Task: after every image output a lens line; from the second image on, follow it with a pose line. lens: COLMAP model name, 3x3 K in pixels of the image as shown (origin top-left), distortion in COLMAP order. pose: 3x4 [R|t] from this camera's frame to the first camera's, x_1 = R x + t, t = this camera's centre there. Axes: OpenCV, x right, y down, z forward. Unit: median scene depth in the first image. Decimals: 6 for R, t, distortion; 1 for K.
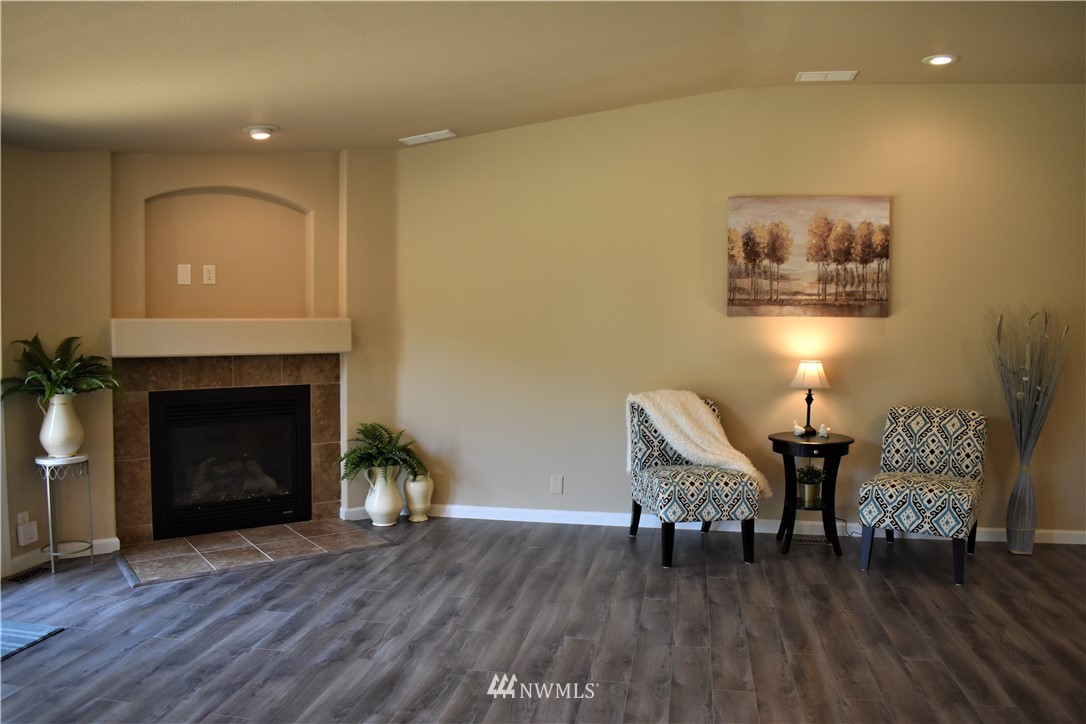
lens RADIAL K [[854.6, 0, 543.0], [0, 854.6, 362.0], [0, 0, 1]] dist [-0.122851, 0.108540]
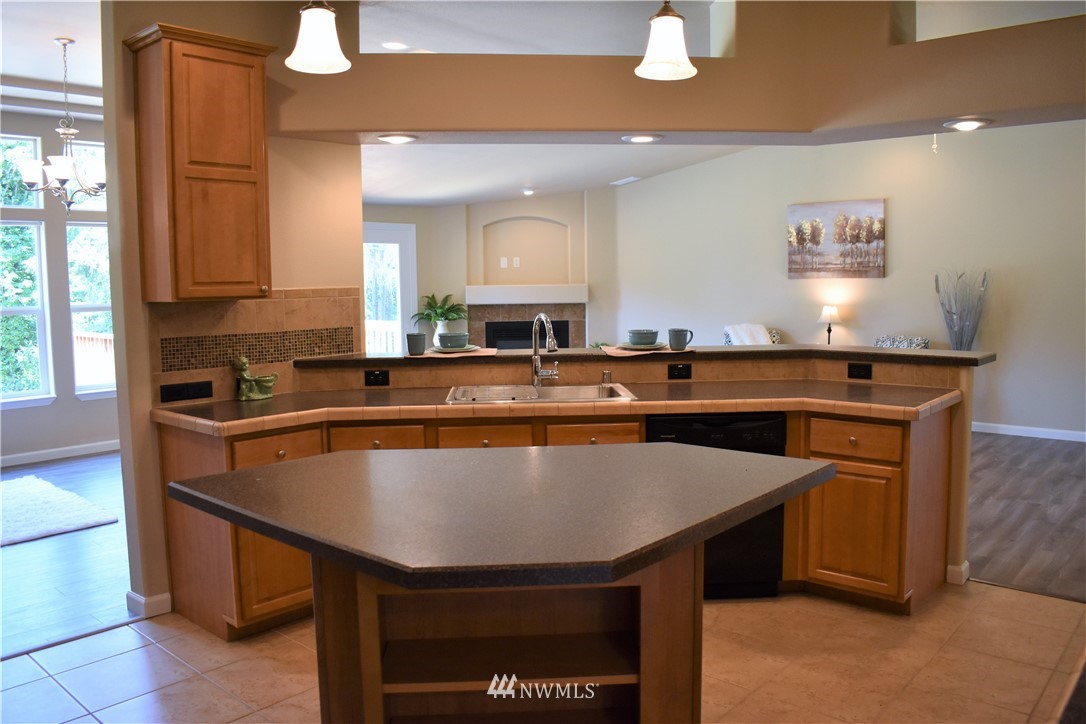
lens RADIAL K [[854.6, 0, 543.0], [0, 854.6, 362.0], [0, 0, 1]] dist [-0.122851, 0.108540]
pose [[0.847090, 0.030217, -0.530590, 0.698052], [-0.007988, 0.998993, 0.044140, 0.037681], [0.531390, -0.033153, 0.846478, -0.633293]]
